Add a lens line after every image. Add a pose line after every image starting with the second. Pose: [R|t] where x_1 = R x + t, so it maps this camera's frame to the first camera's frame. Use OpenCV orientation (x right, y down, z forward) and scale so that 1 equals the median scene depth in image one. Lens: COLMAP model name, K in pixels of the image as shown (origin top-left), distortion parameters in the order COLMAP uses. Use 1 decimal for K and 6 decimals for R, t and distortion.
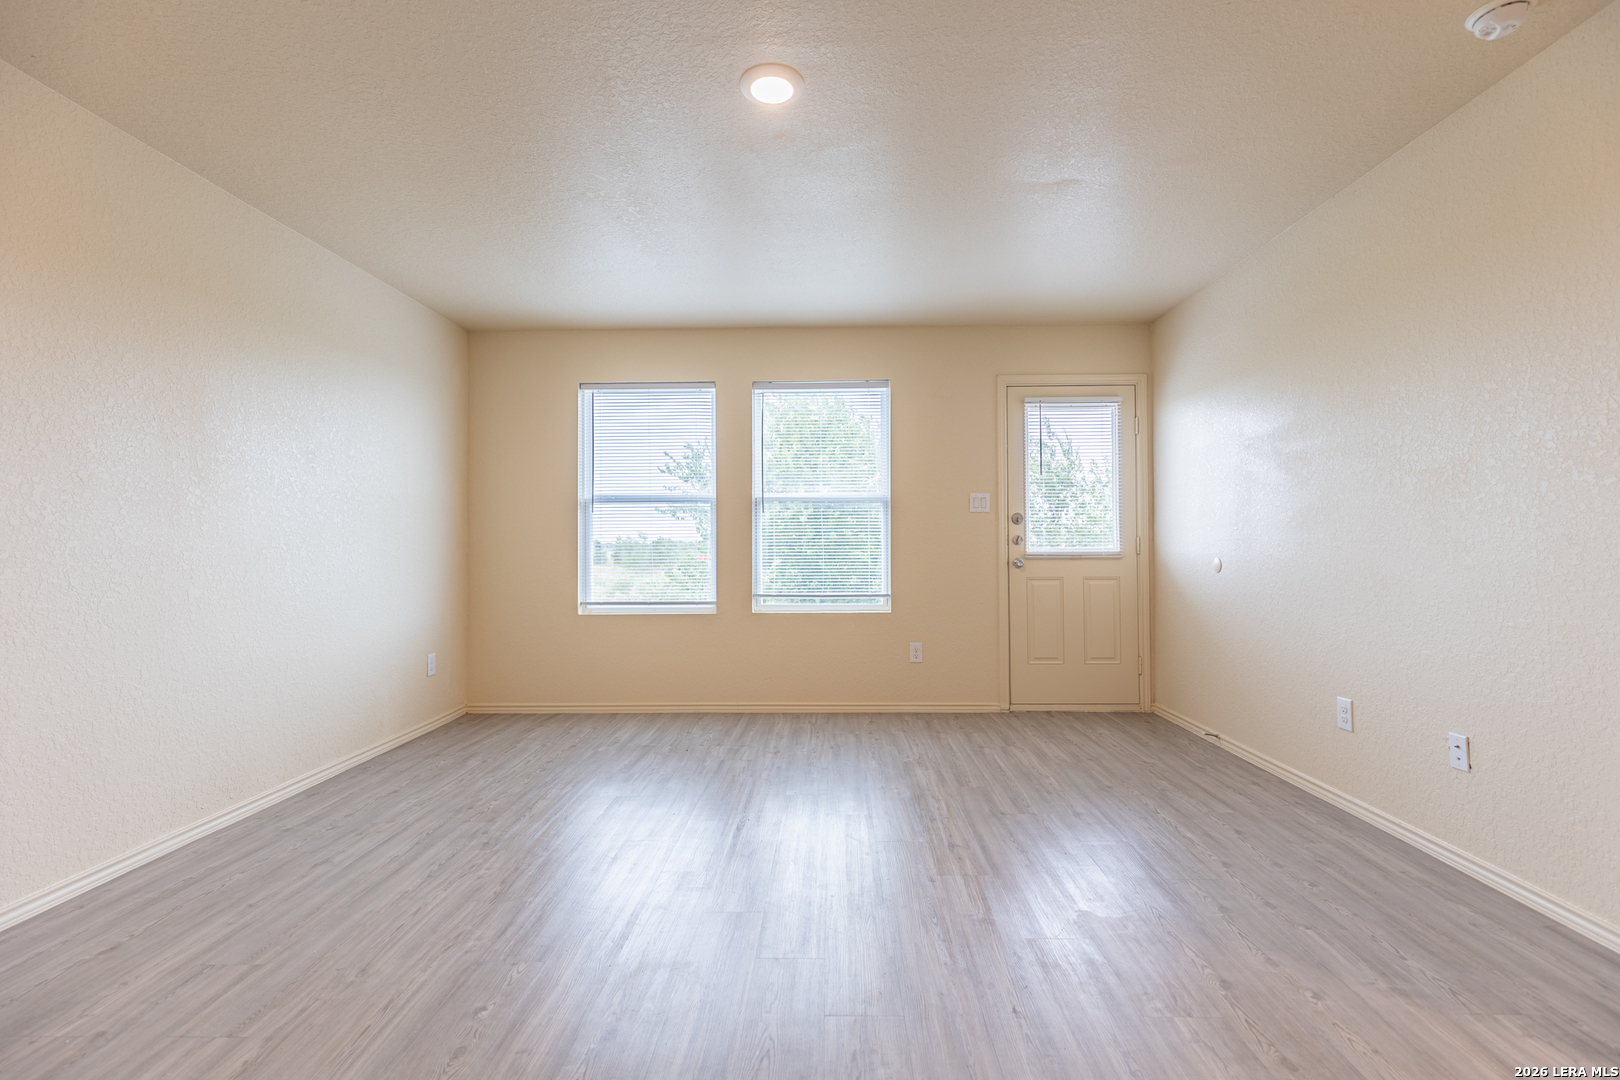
lens RADIAL K [[728.1, 0, 808.9], [0, 728.1, 534.0], [0, 0, 1]] dist [0.013600, -0.002322]
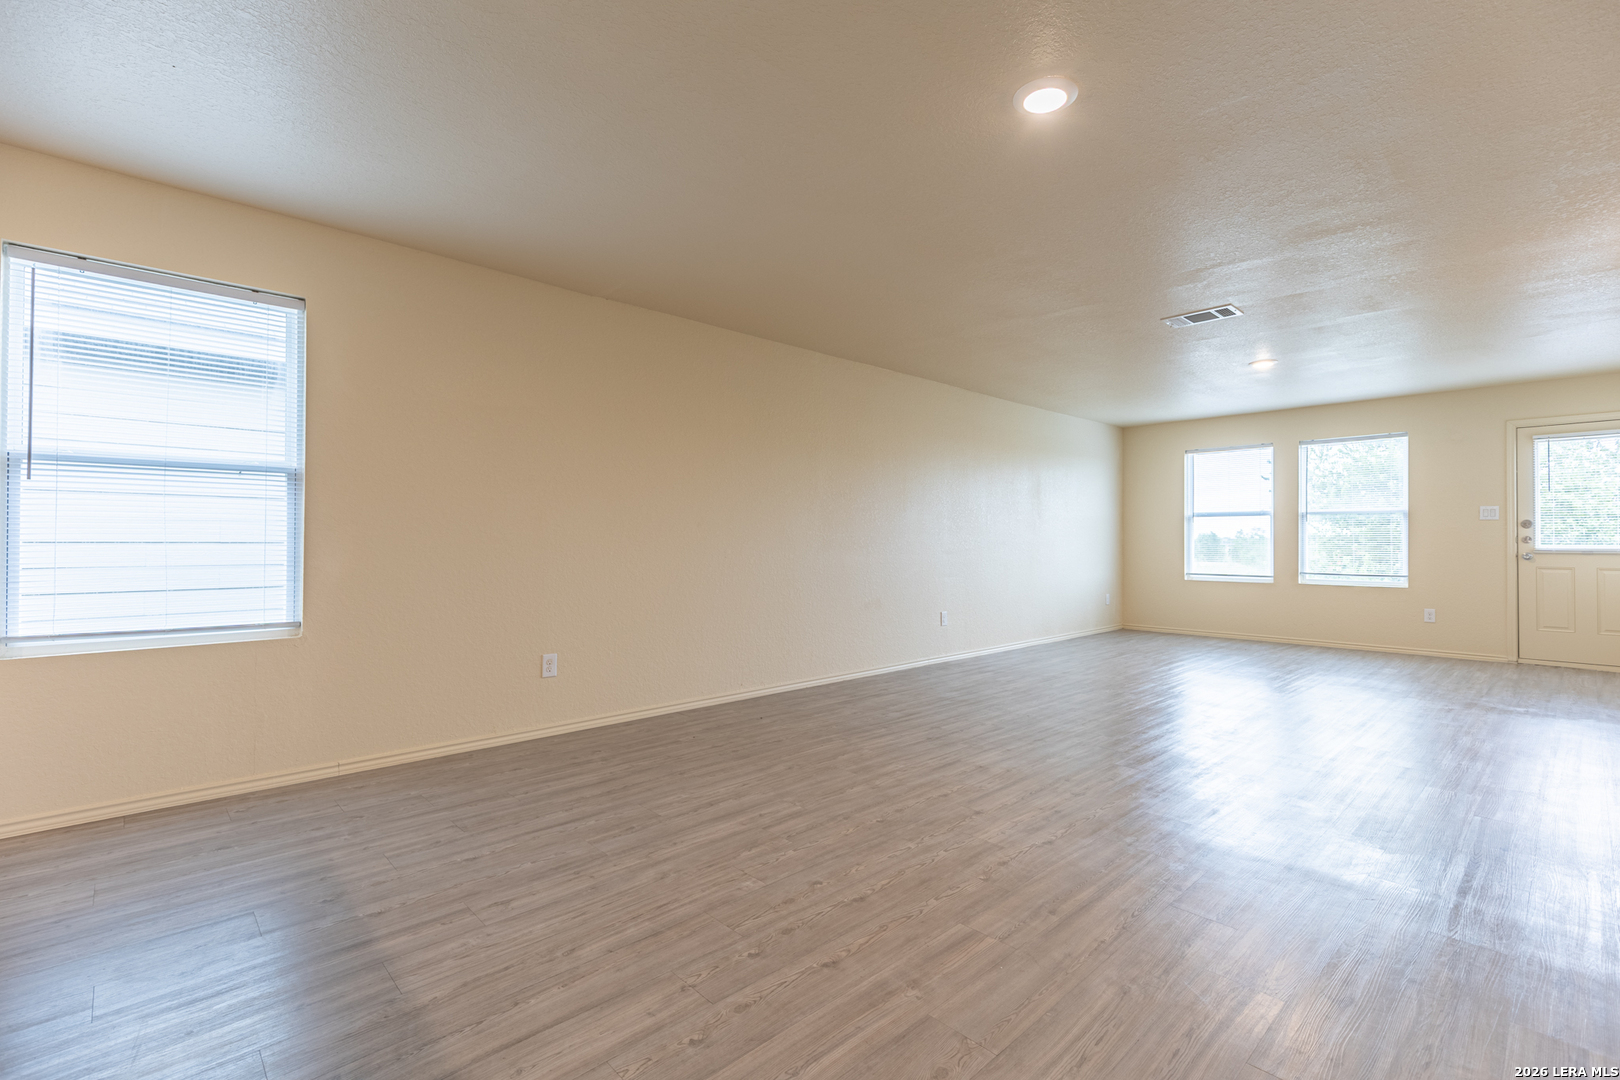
lens RADIAL K [[728.1, 0, 815.1], [0, 728.1, 536.1], [0, 0, 1]] dist [0.013600, -0.002322]
pose [[0.701773, 0.002164, -0.712397, 0.333160], [0.006864, 0.999928, 0.009799, -0.021053], [0.712367, -0.011767, 0.701708, -0.927912]]
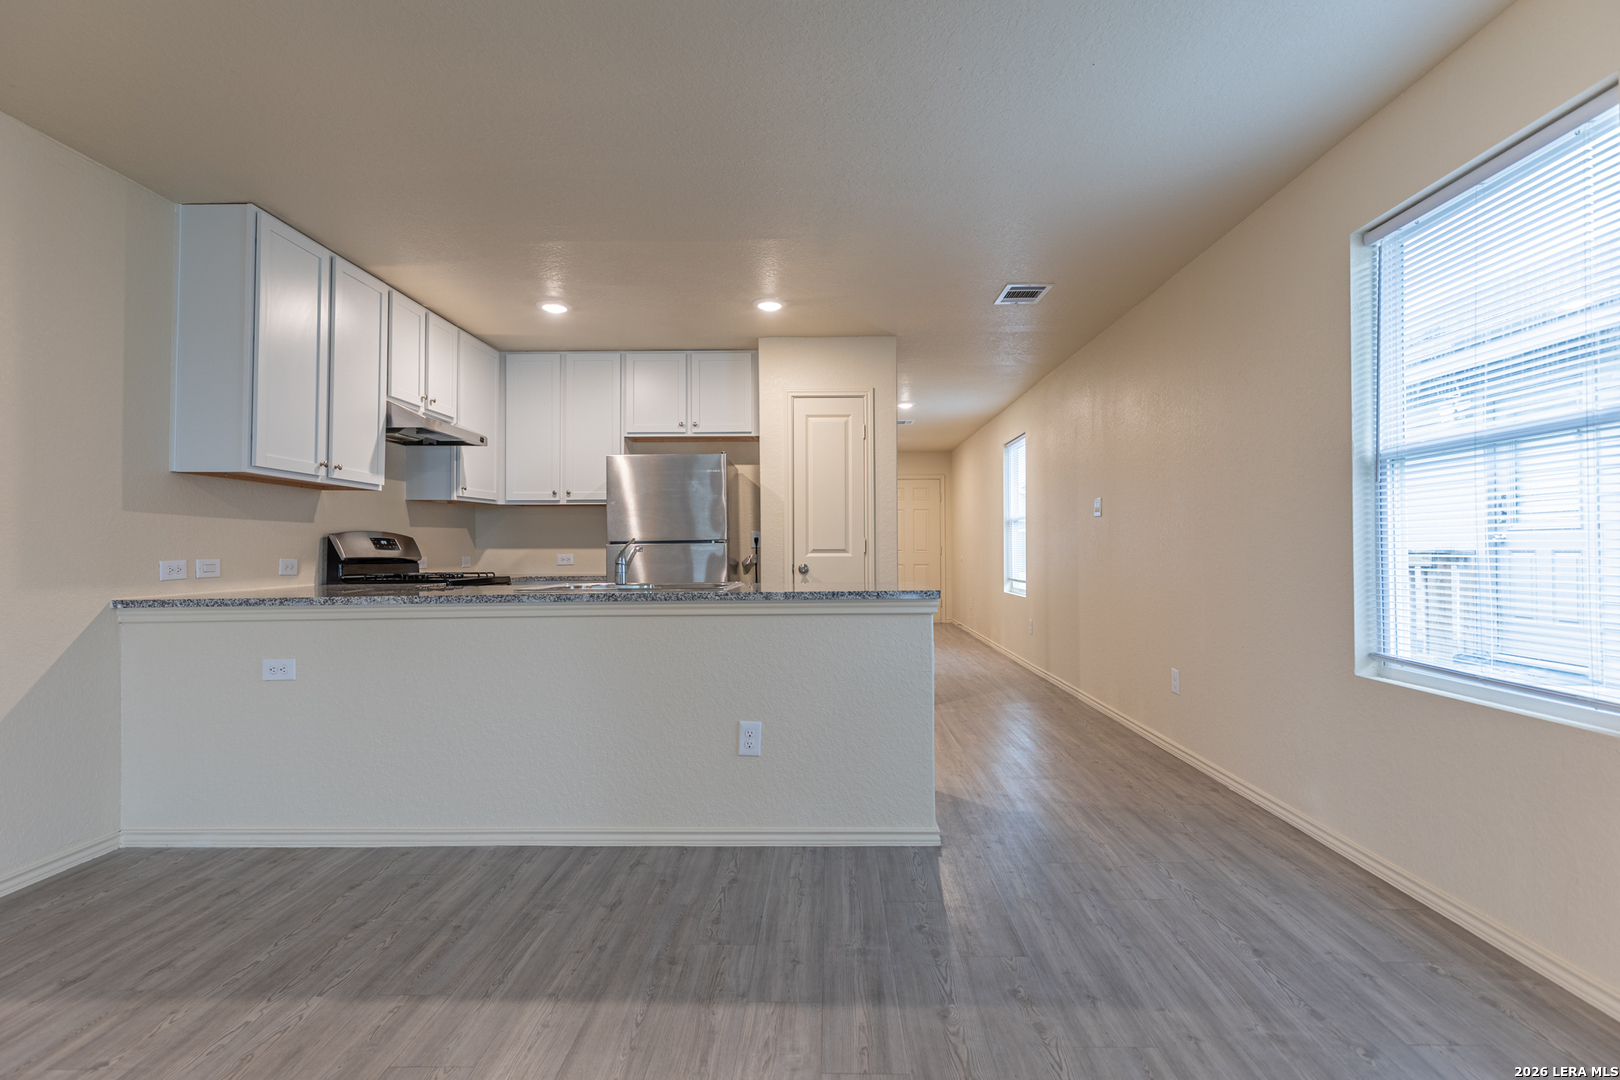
lens RADIAL K [[771.8, 0, 814.4], [0, 771.8, 579.8], [0, 0, 1]] dist [0.001134, -0.000769]
pose [[-0.999907, 0.011164, -0.007791, -0.121641], [0.010994, 0.999709, 0.021471, -0.010267], [0.008029, 0.021383, -0.999739, -0.418083]]
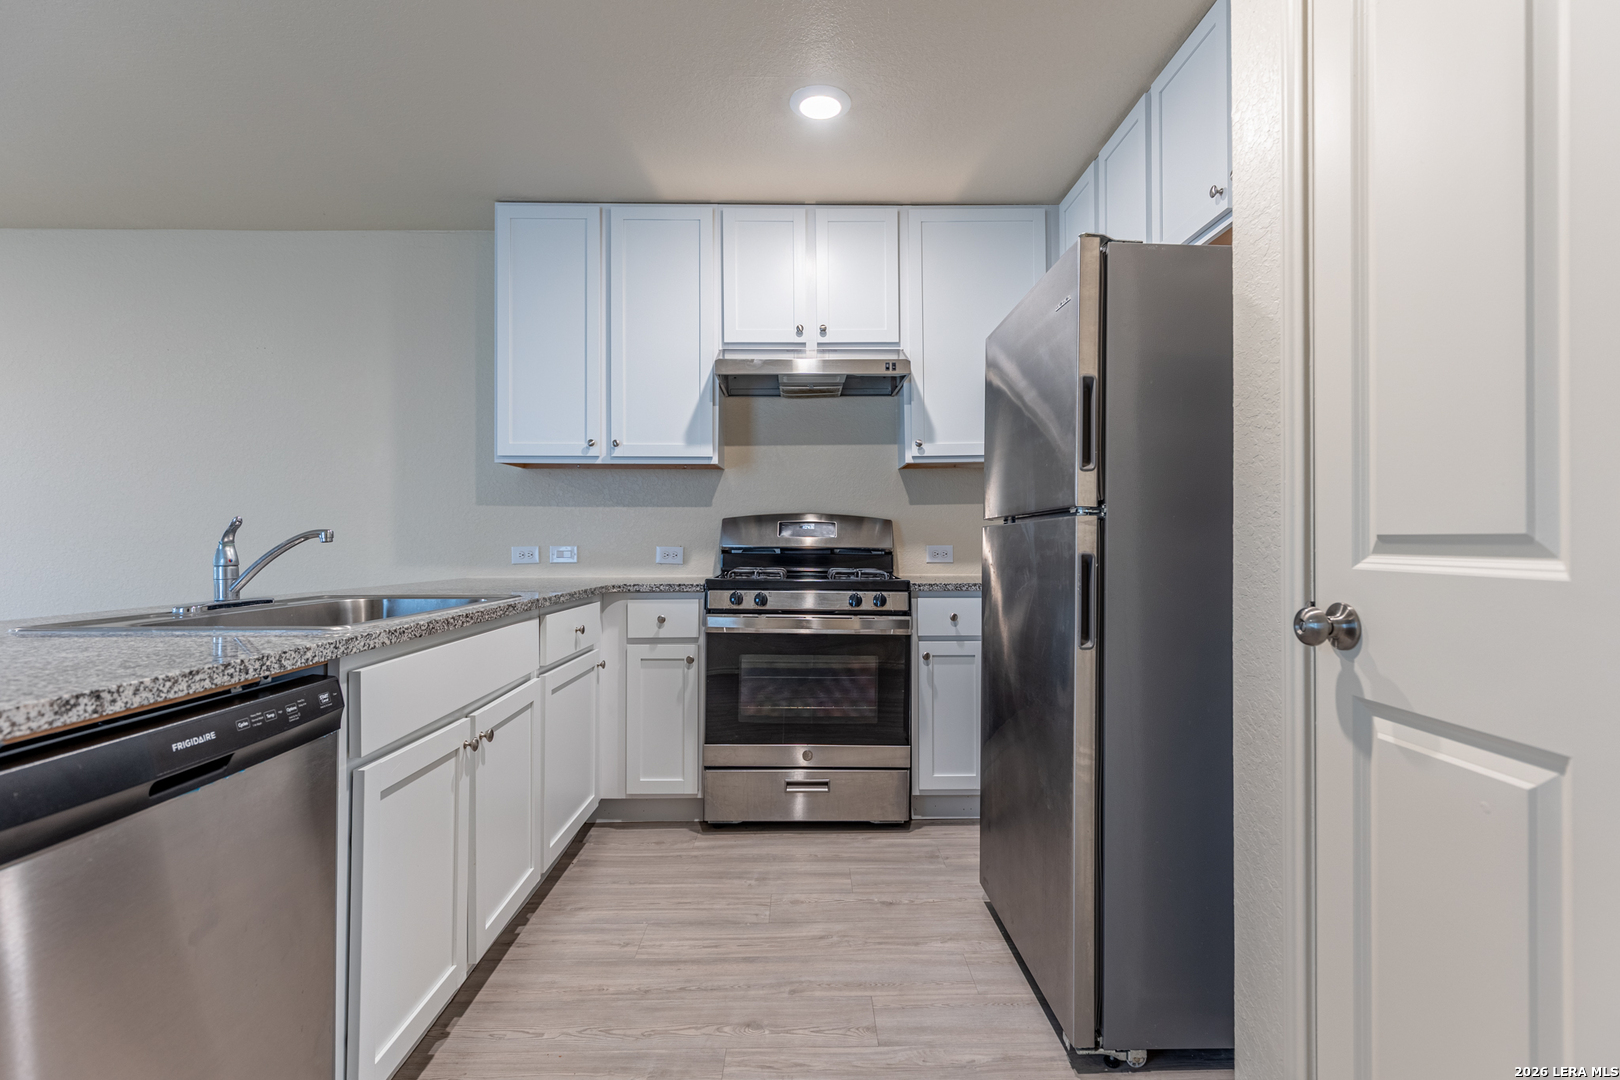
lens RADIAL K [[771.8, 0, 815.5], [0, 771.8, 532.7], [0, 0, 1]] dist [0.001134, -0.000769]
pose [[-0.038056, 0.015355, 0.999158, -0.333769], [-0.015921, 0.999746, -0.015970, -0.024471], [-0.999149, -0.016515, -0.037802, -1.324089]]
